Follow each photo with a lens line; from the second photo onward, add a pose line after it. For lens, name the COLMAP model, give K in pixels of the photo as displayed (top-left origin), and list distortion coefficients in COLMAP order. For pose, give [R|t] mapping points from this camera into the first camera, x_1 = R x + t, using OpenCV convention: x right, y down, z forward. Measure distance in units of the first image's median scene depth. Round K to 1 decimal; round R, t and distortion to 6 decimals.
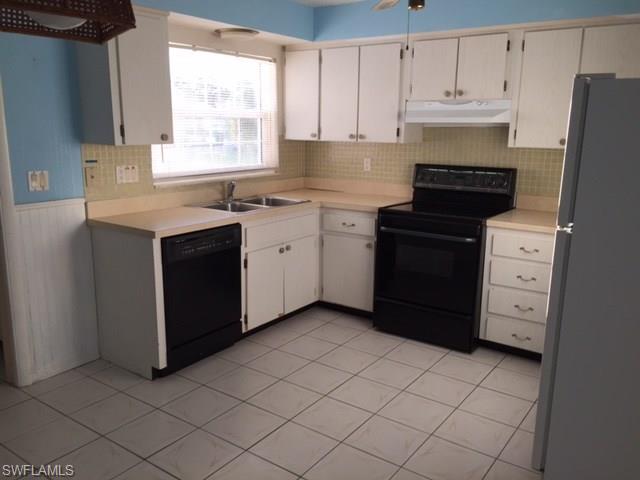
lens RADIAL K [[549.4, 0, 324.2], [0, 549.4, 239.7], [0, 0, 1]] dist [0.040601, -0.045019]
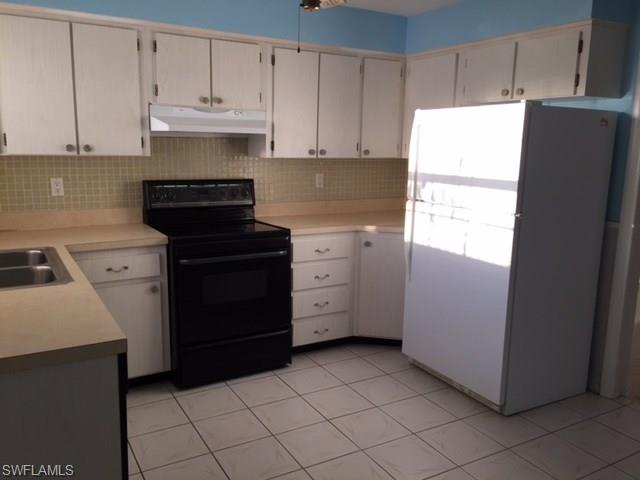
lens RADIAL K [[549.4, 0, 324.2], [0, 549.4, 241.1], [0, 0, 1]] dist [0.040601, -0.045019]
pose [[0.400383, -0.167331, 0.900941, -0.516676], [0.169251, 0.979774, 0.106756, -0.099294], [-0.900582, 0.109742, 0.420605, 0.455133]]
